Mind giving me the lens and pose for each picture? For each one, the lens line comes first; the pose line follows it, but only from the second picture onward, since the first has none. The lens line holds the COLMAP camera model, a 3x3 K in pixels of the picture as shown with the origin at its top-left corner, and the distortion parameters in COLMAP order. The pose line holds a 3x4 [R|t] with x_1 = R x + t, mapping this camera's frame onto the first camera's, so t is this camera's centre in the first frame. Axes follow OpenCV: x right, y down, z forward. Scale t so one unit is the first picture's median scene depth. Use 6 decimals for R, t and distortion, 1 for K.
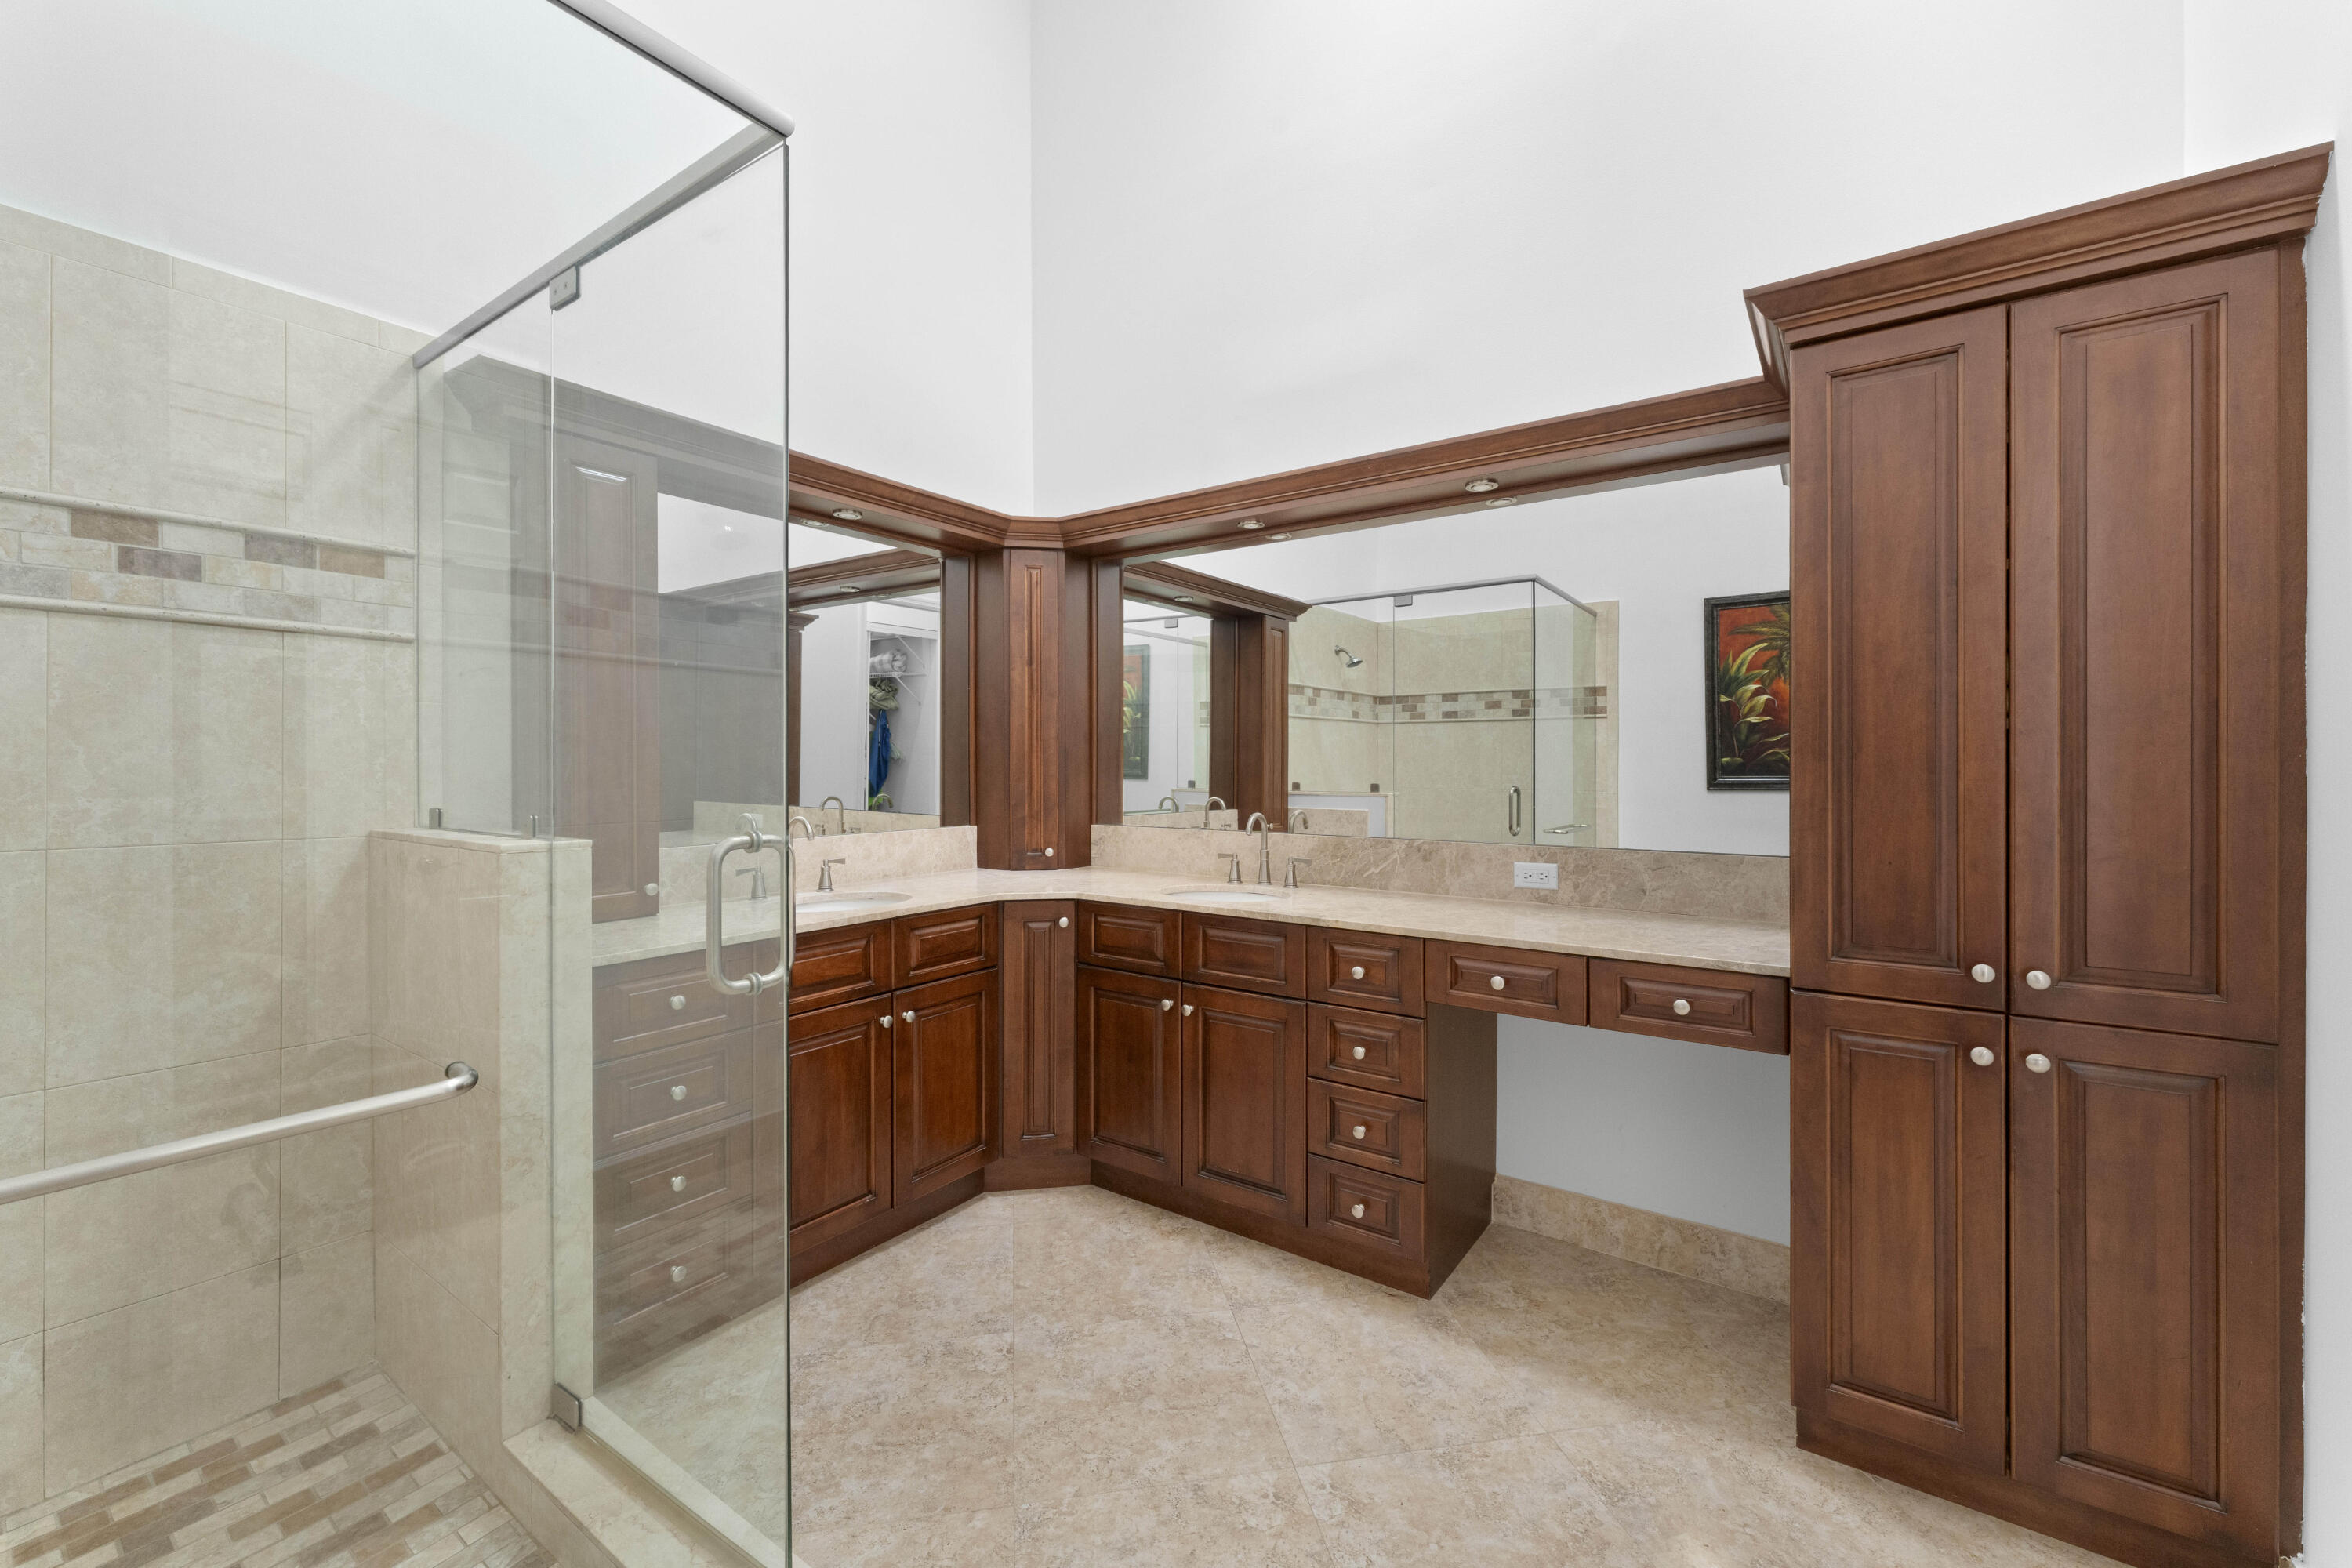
lens RADIAL K [[938.6, 0, 1171.5], [0, 938.6, 770.0], [0, 0, 1]] dist [0.001547, -0.000481]
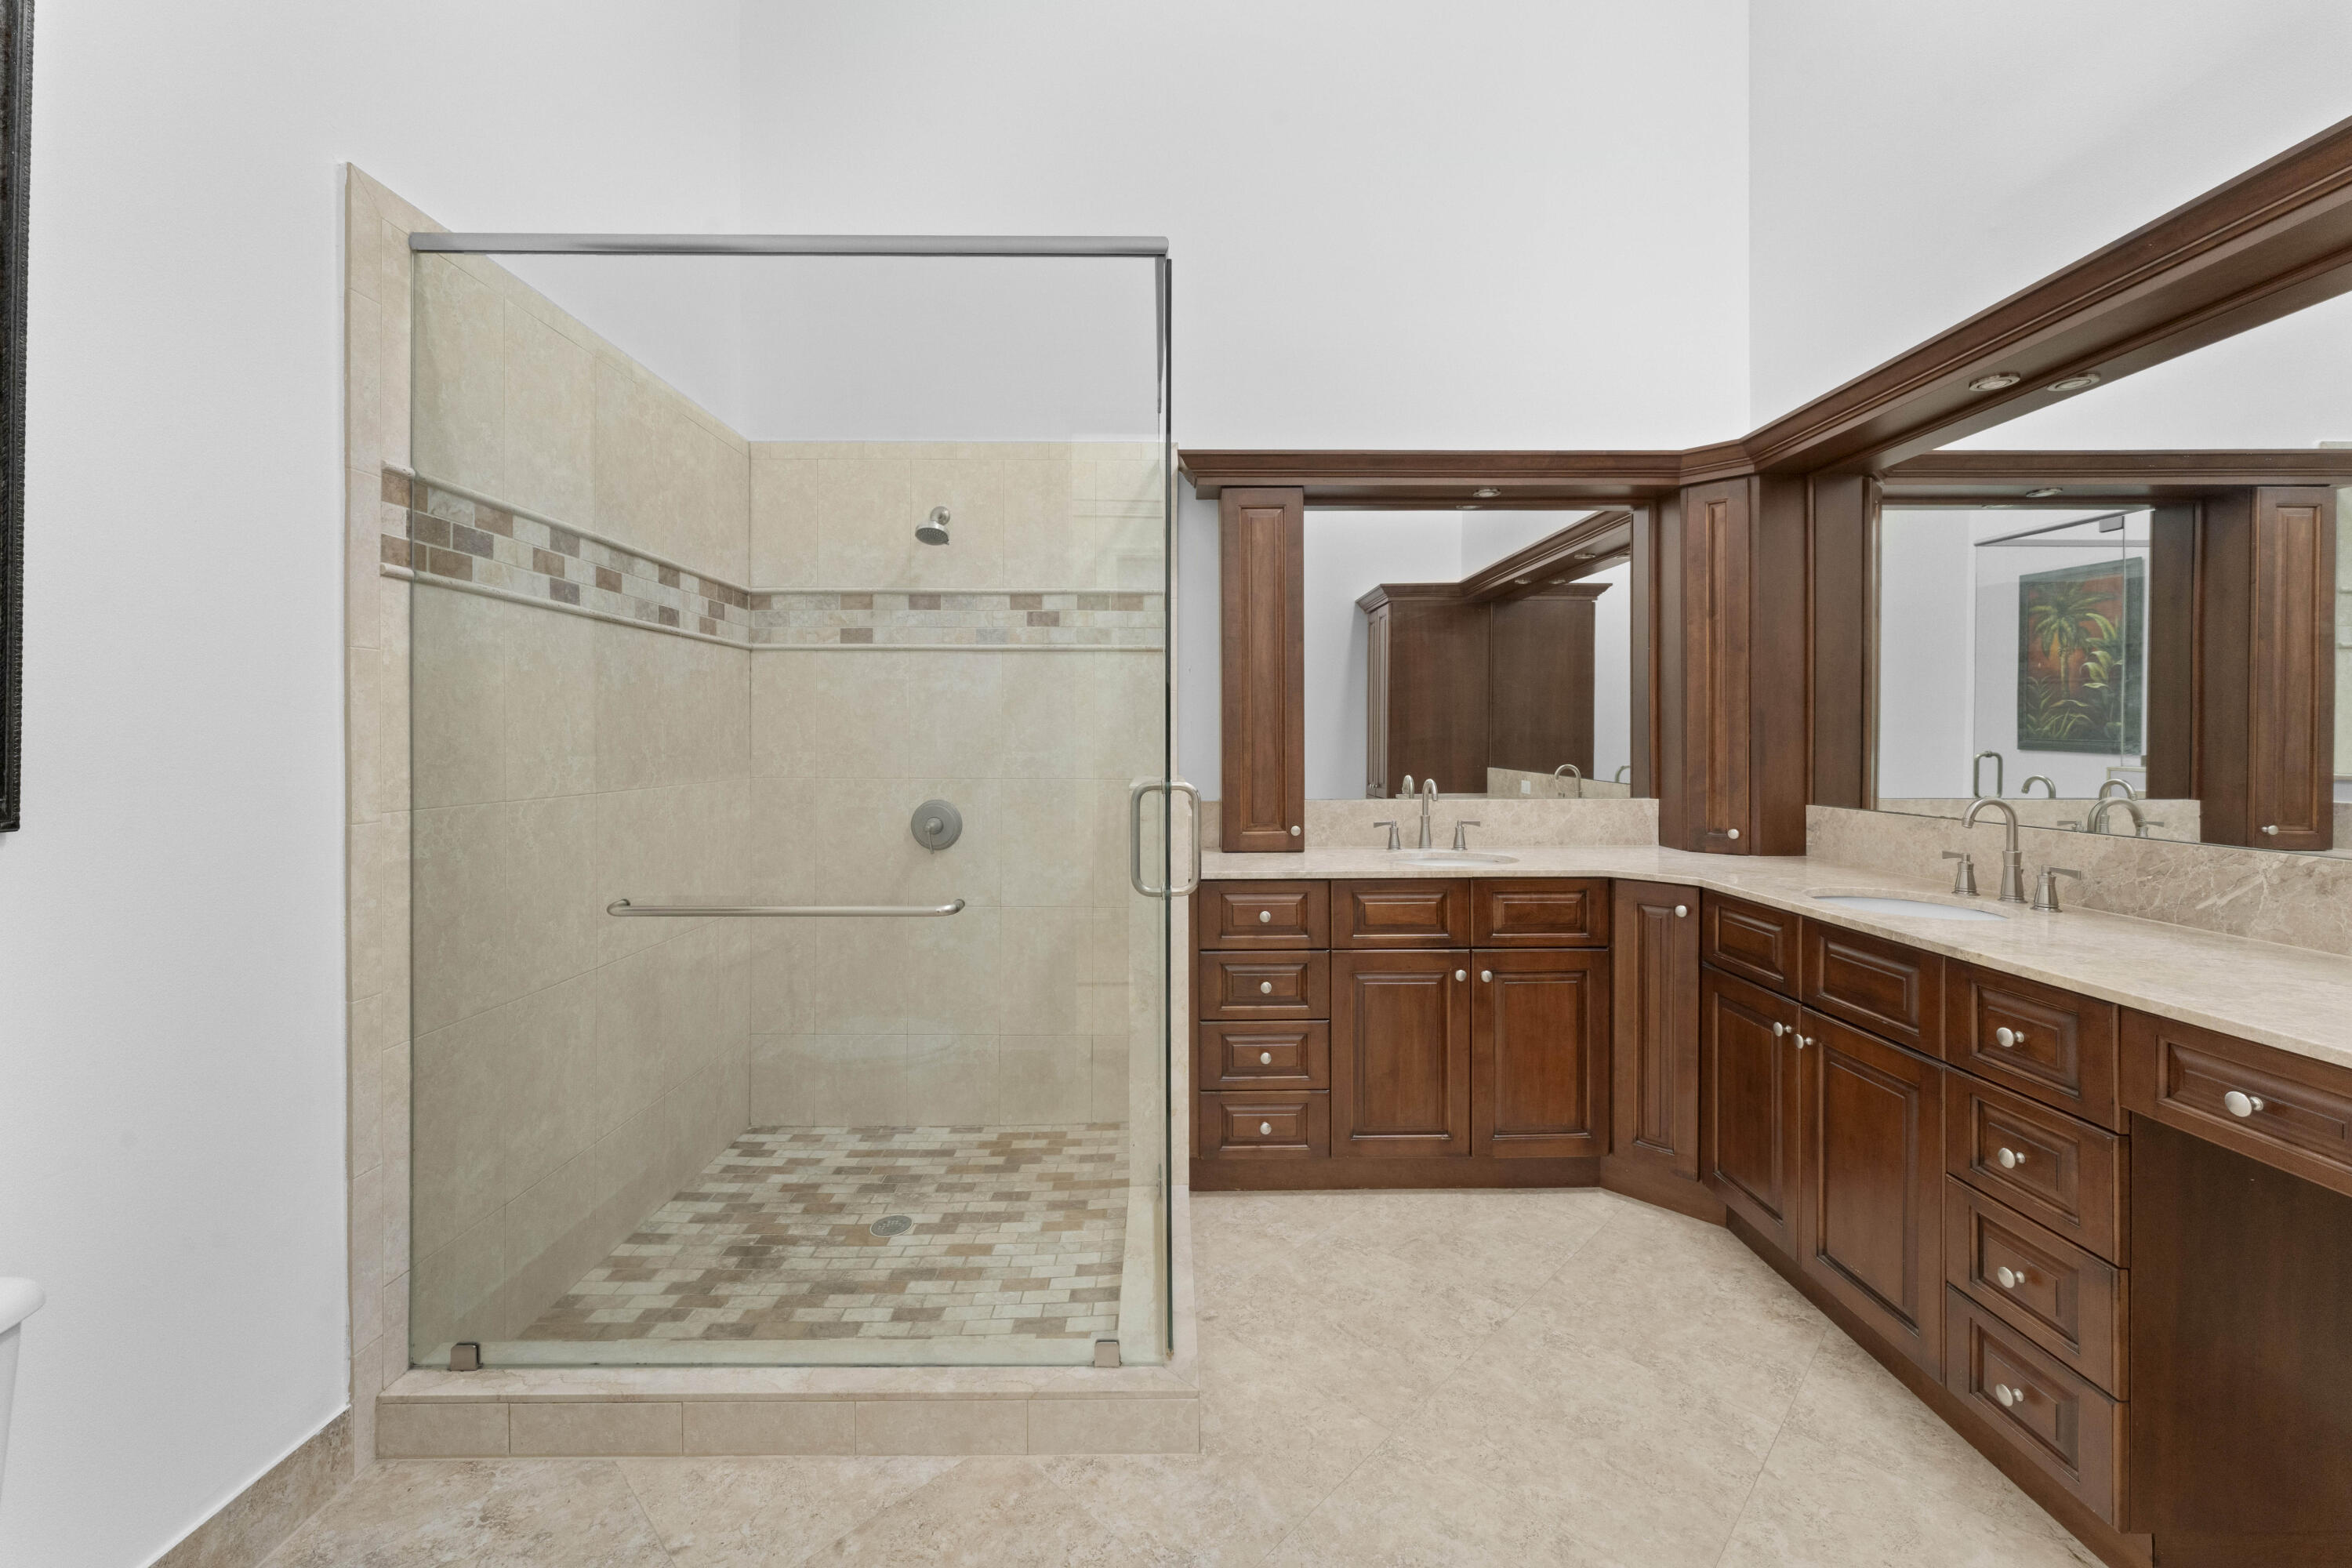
lens RADIAL K [[938.6, 0, 1172.0], [0, 938.6, 743.9], [0, 0, 1]] dist [0.001547, -0.000481]
pose [[0.588460, 0.002596, -0.808522, 0.340439], [-0.002092, 0.999996, 0.001689, 0.007545], [0.808524, 0.000698, 0.588463, 0.114781]]
